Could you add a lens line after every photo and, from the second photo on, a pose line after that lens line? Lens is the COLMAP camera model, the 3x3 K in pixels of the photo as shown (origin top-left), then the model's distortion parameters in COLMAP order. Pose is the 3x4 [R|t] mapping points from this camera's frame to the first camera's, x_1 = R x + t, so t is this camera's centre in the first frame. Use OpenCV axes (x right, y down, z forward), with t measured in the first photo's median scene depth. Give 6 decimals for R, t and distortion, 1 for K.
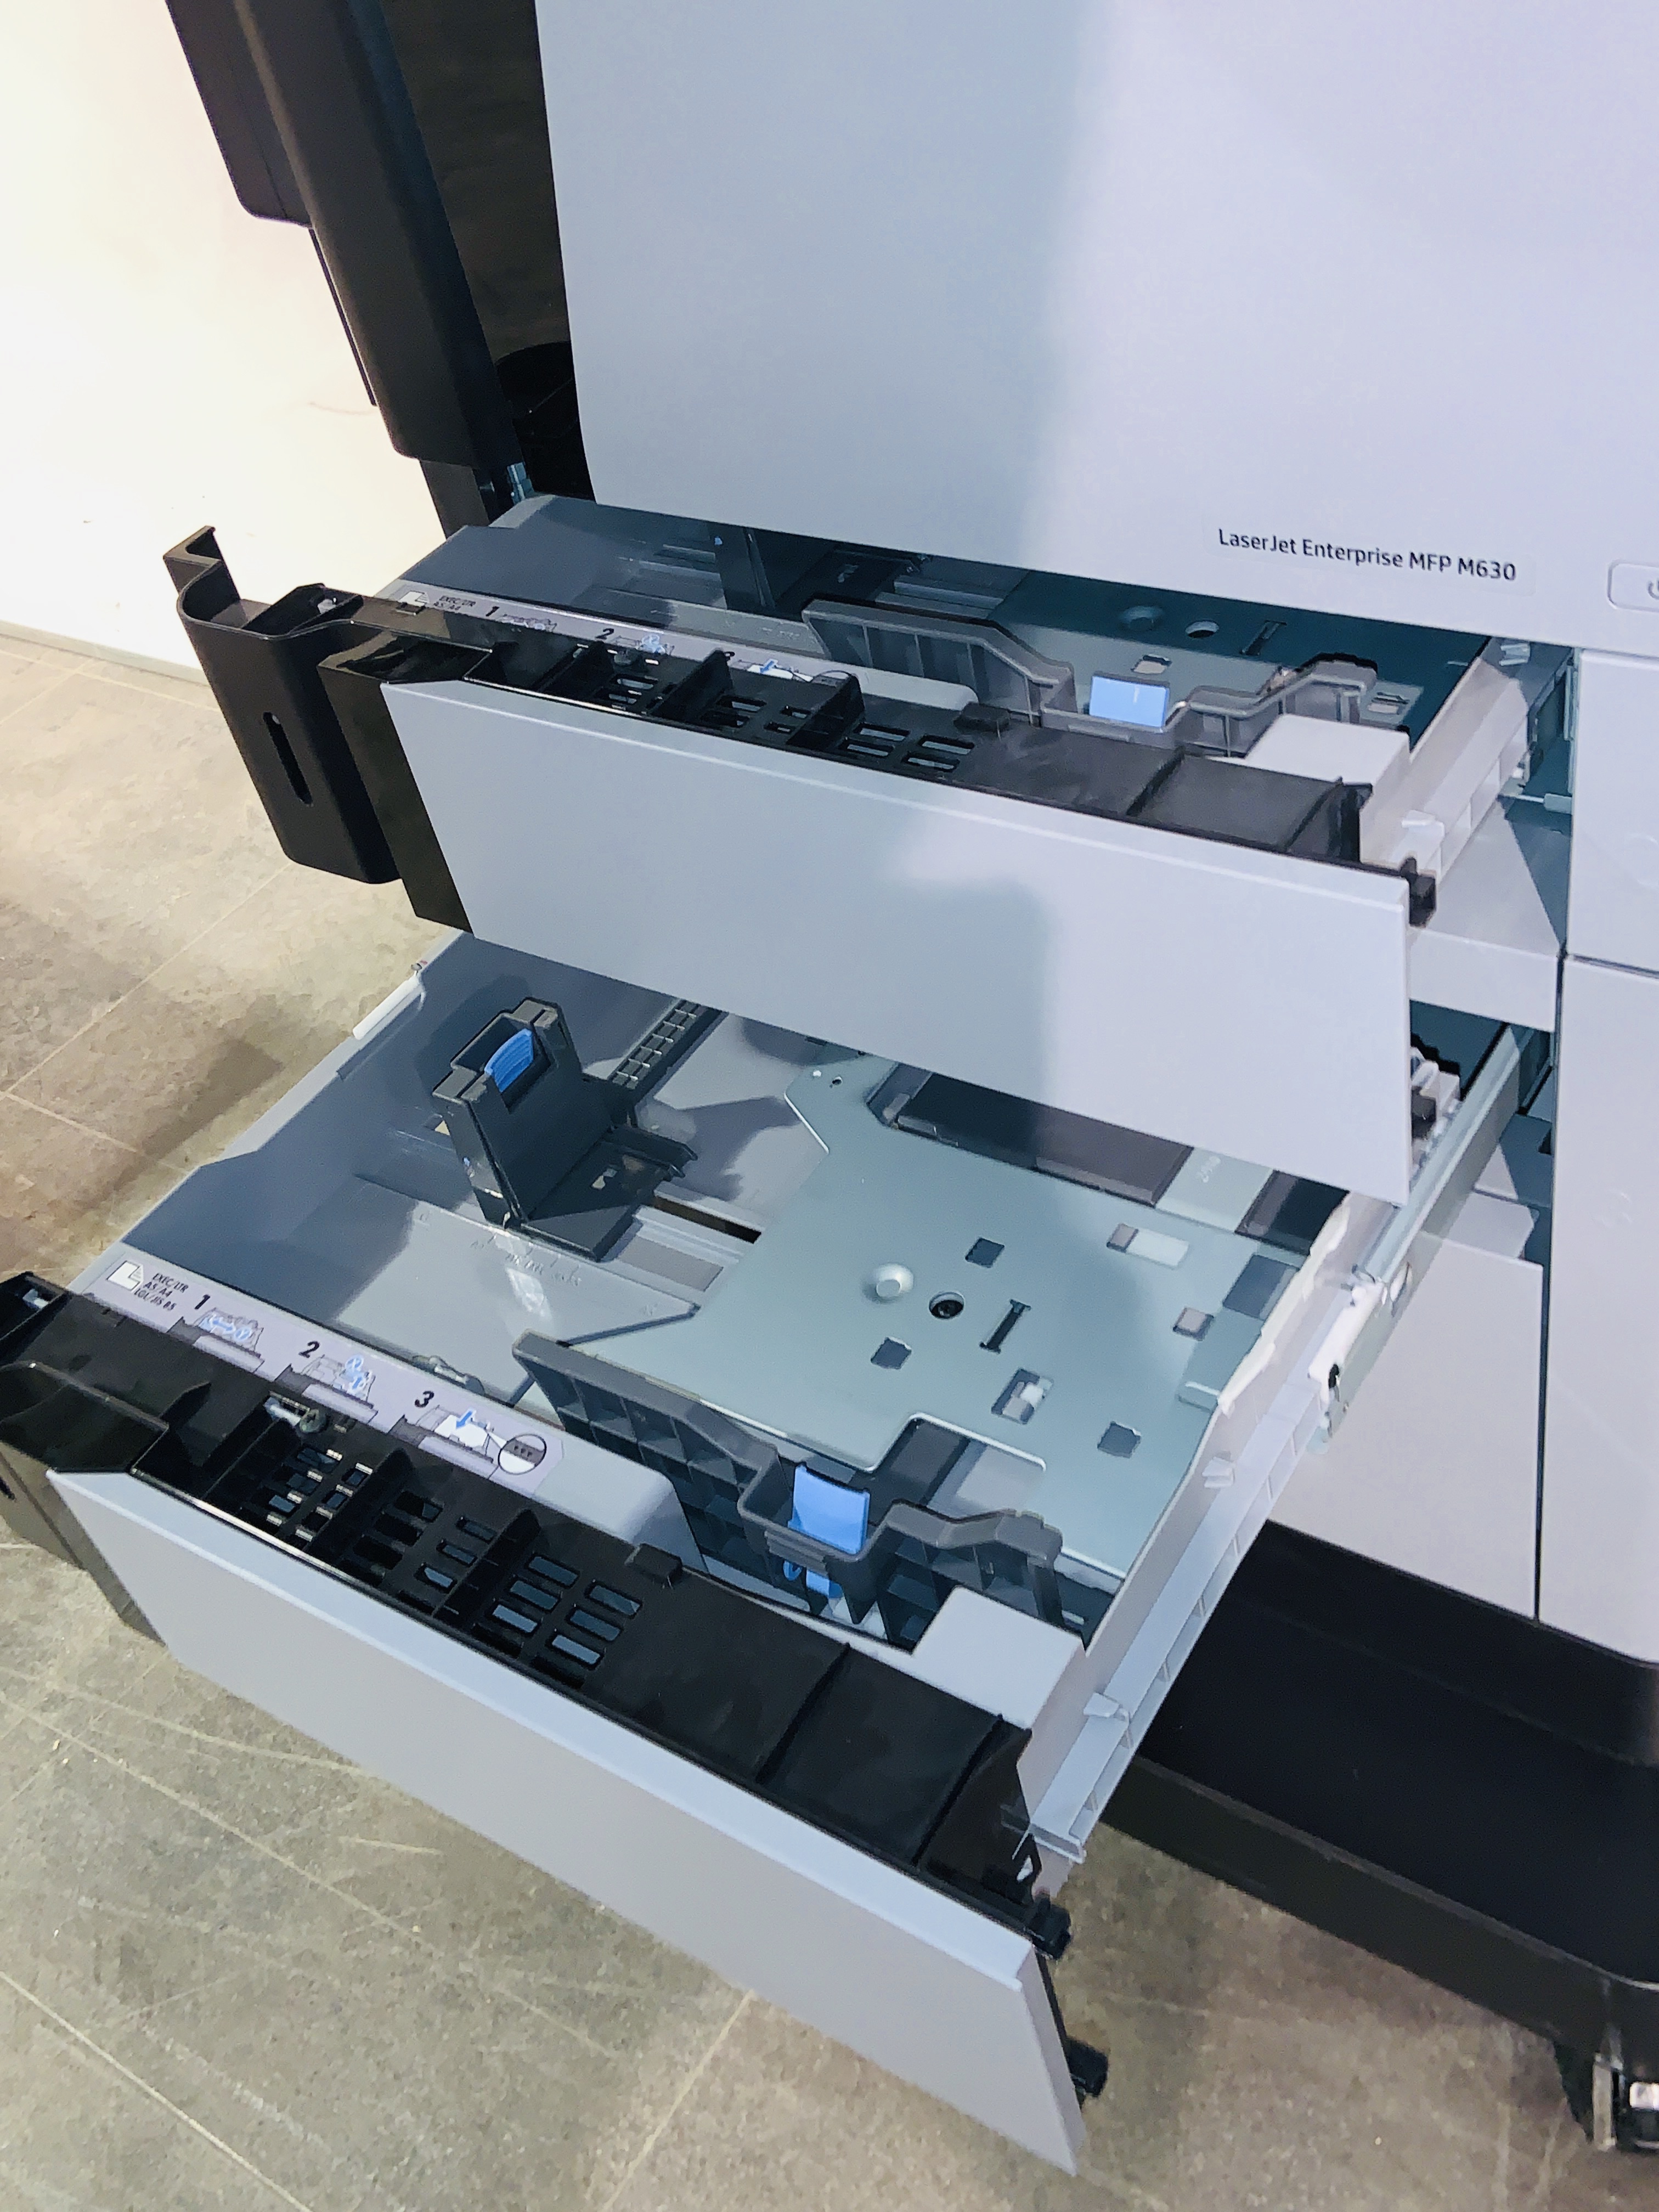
lens RADIAL K [[2162.5, 0, 873.8], [0, 2162.5, 1104.0], [0, 0, 1]] dist [0.051293, 0.000000]
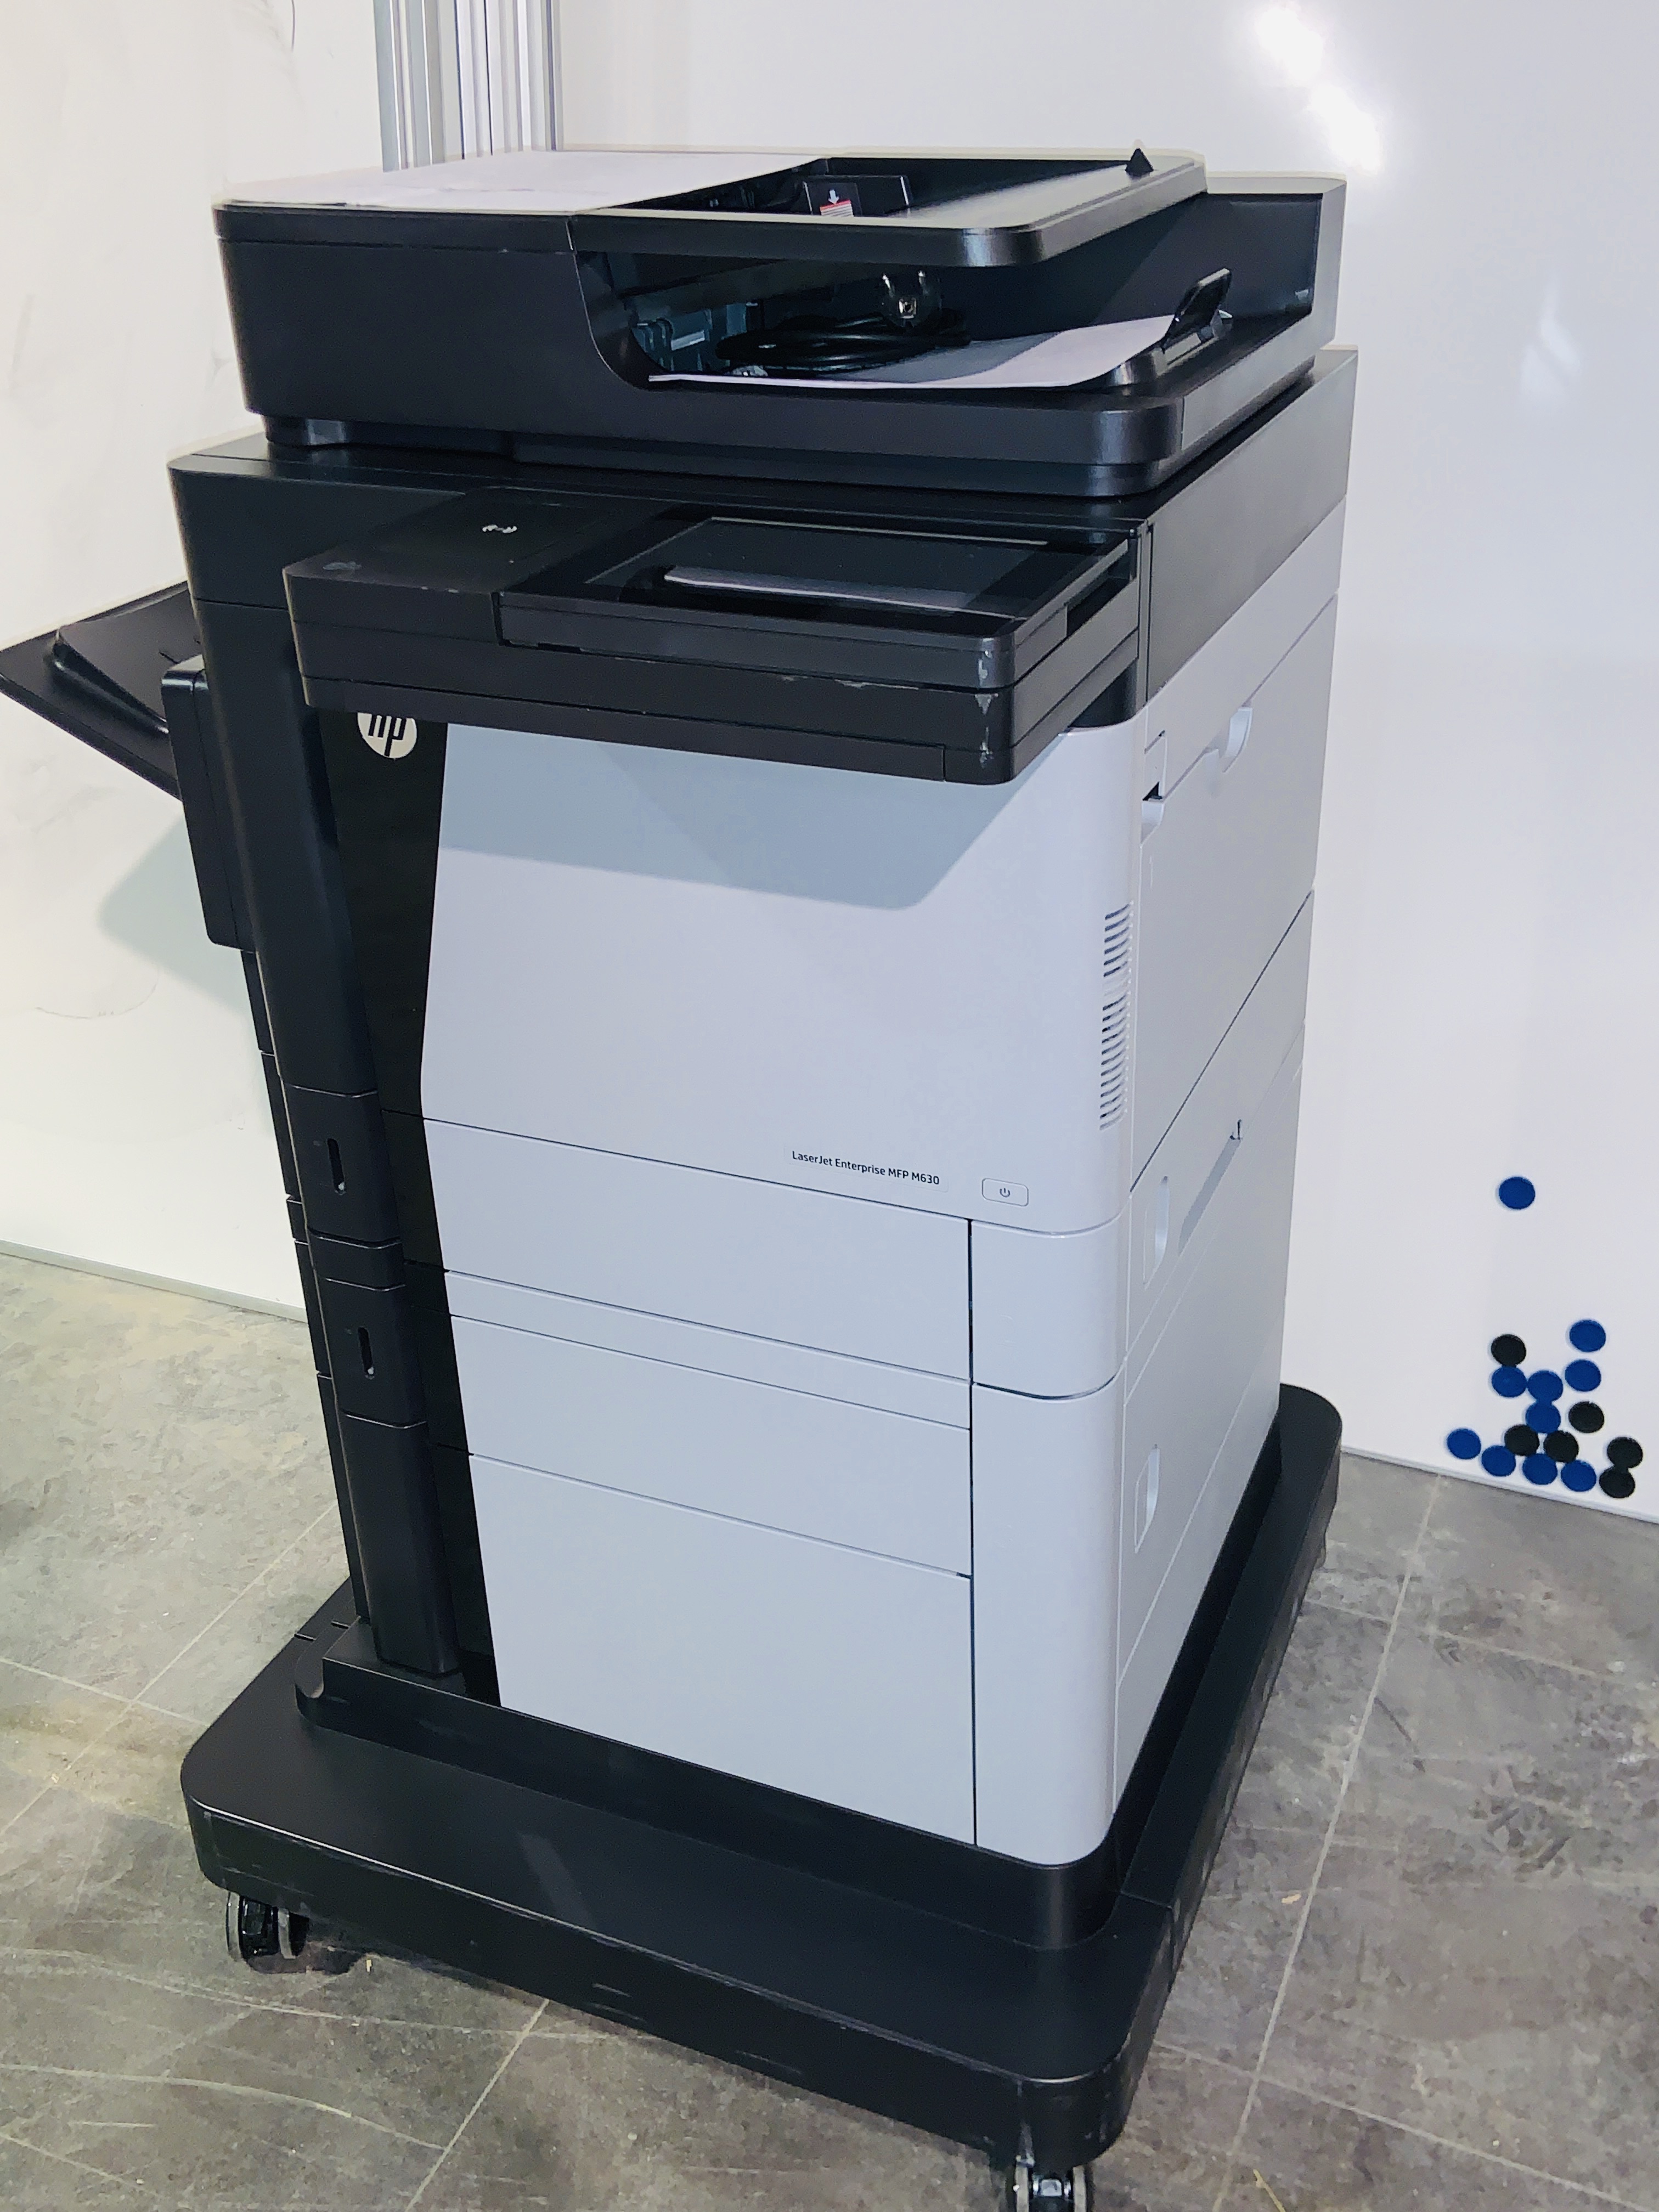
lens RADIAL K [[2162.5, 0, 865.8], [0, 2162.5, 1123.7], [0, 0, 1]] dist [0.051293, 0.000000]
pose [[0.973966, 0.050726, 0.220946, -0.131304], [0.007007, 0.967441, -0.252998, 0.127884], [-0.226585, 0.247960, 0.941900, -0.535902]]
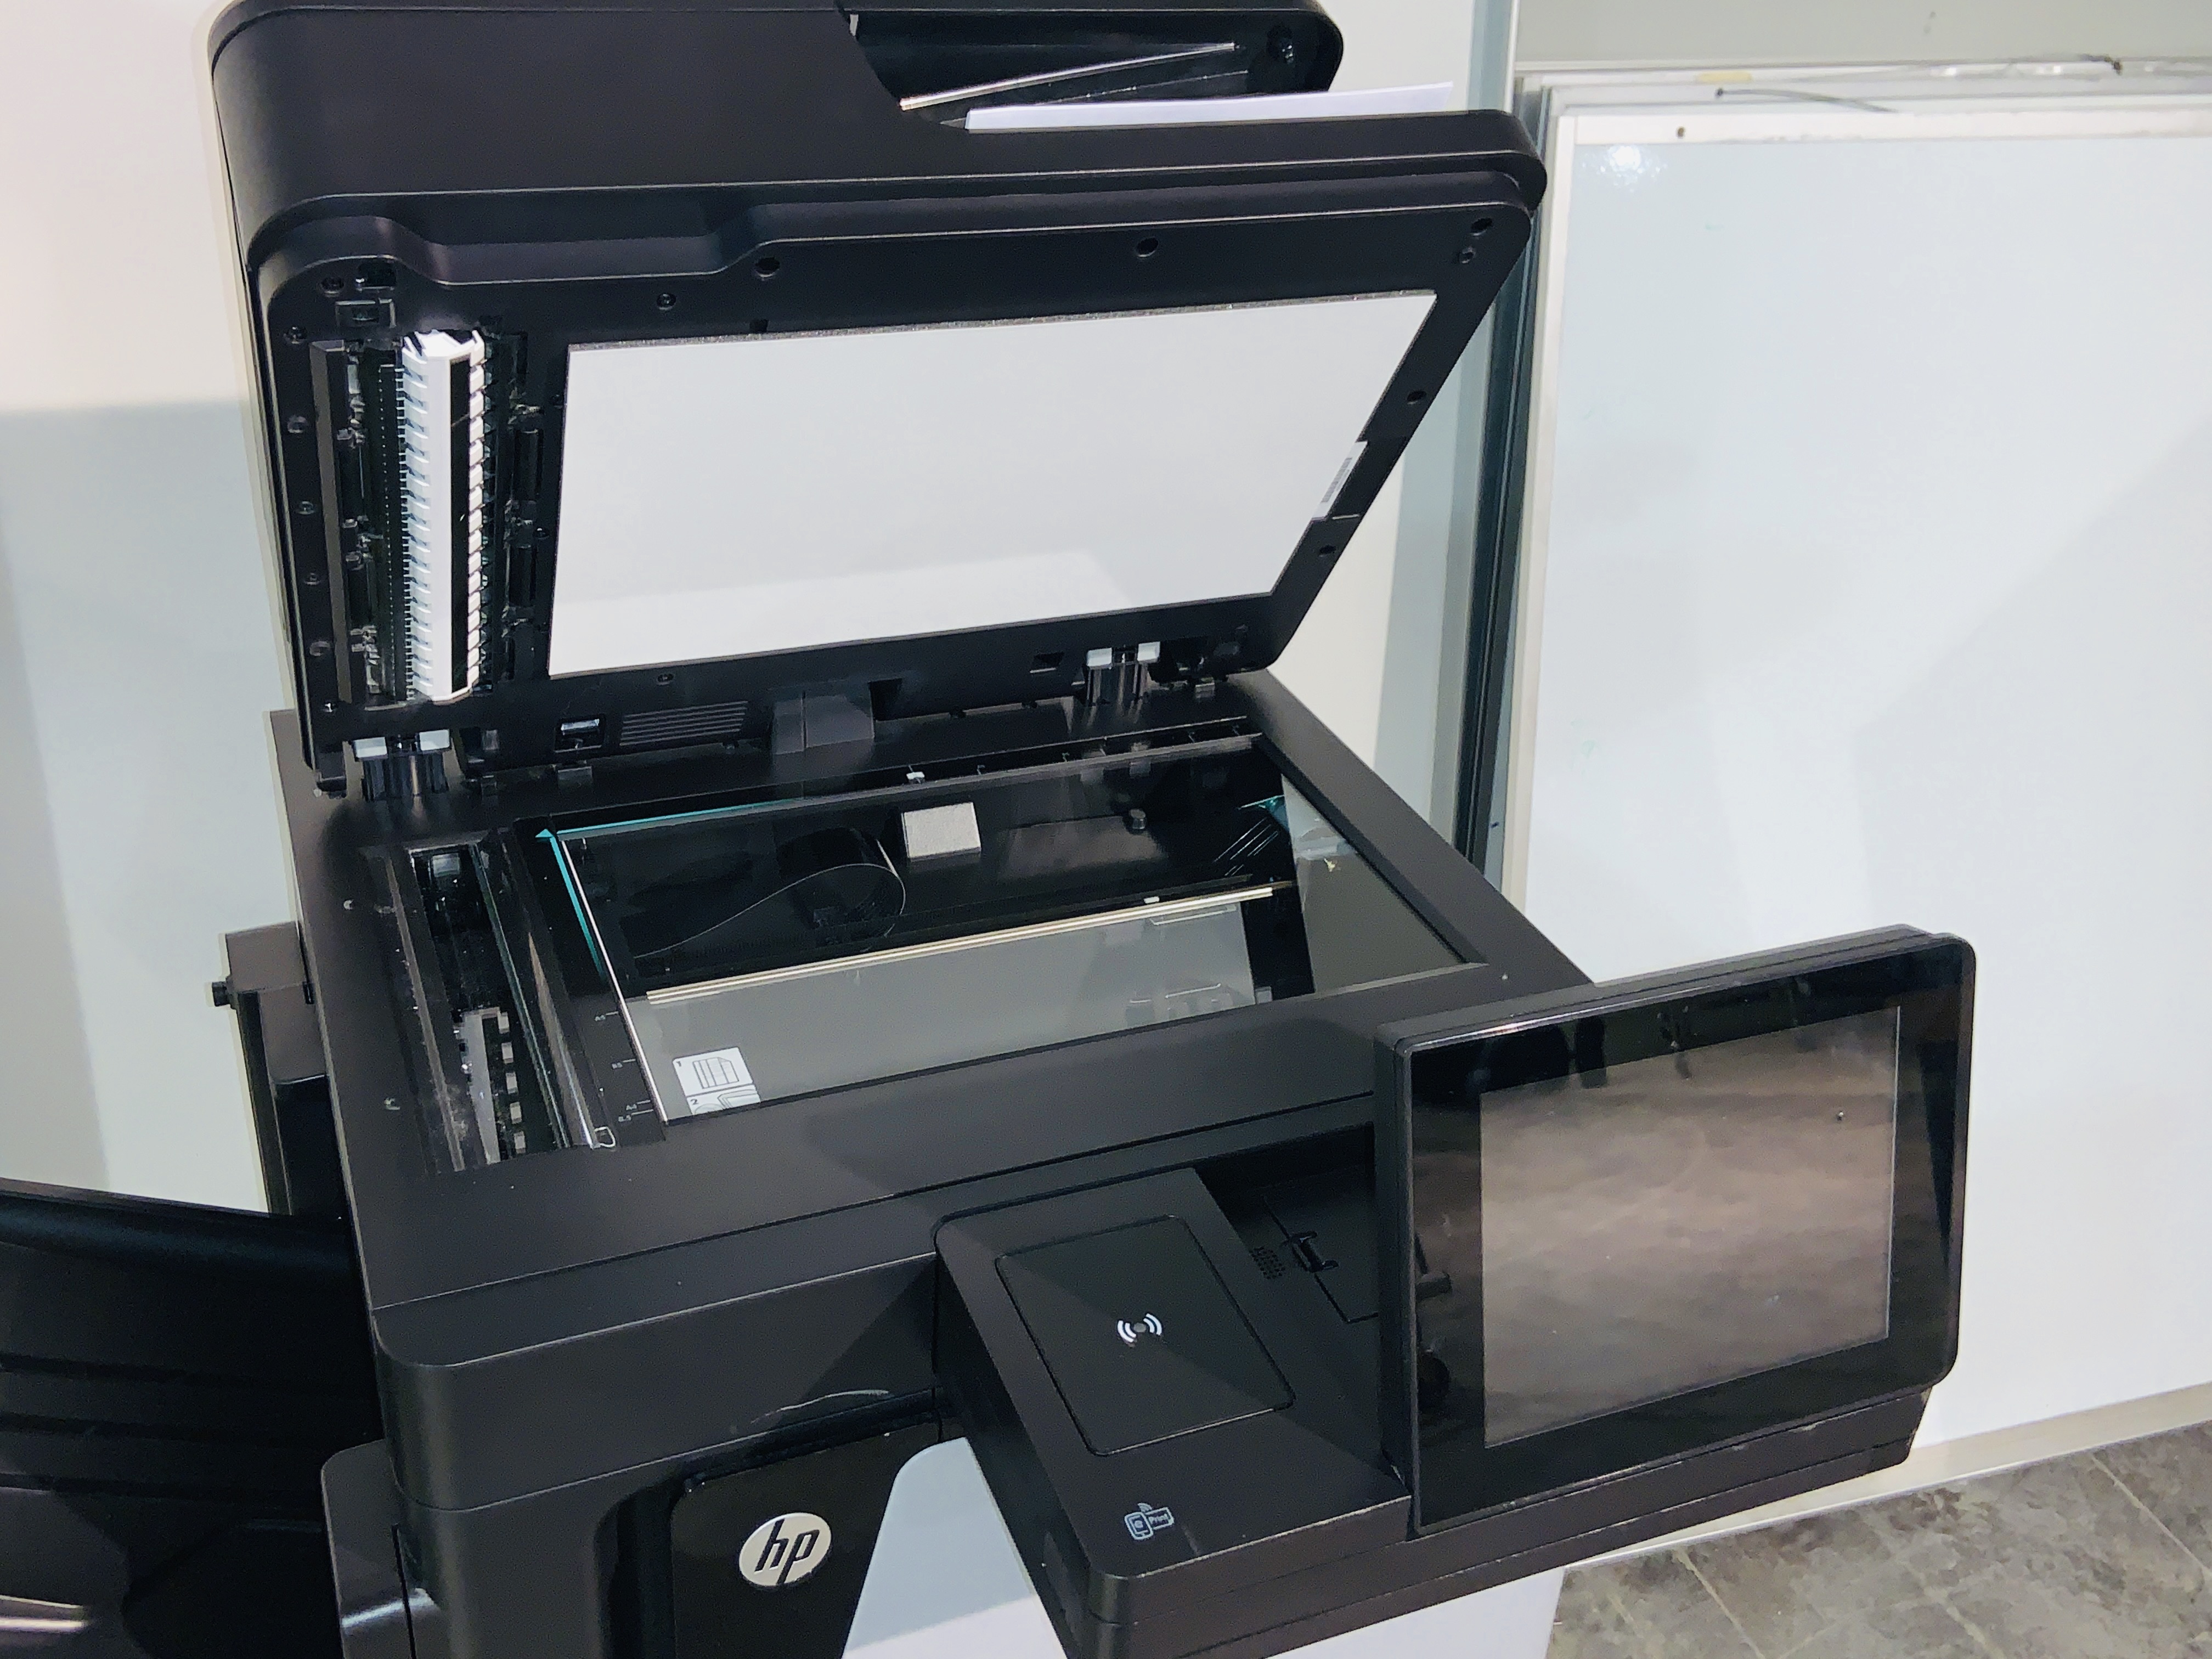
lens RADIAL K [[2162.5, 0, 1129.1], [0, 2162.5, 841.7], [0, 0, 1]] dist [0.051293, 0.000000]
pose [[0.553525, -0.222452, 0.802574, -0.690479], [0.430088, 0.901577, -0.046733, -0.547511], [-0.713186, 0.371045, 0.594719, -0.109079]]
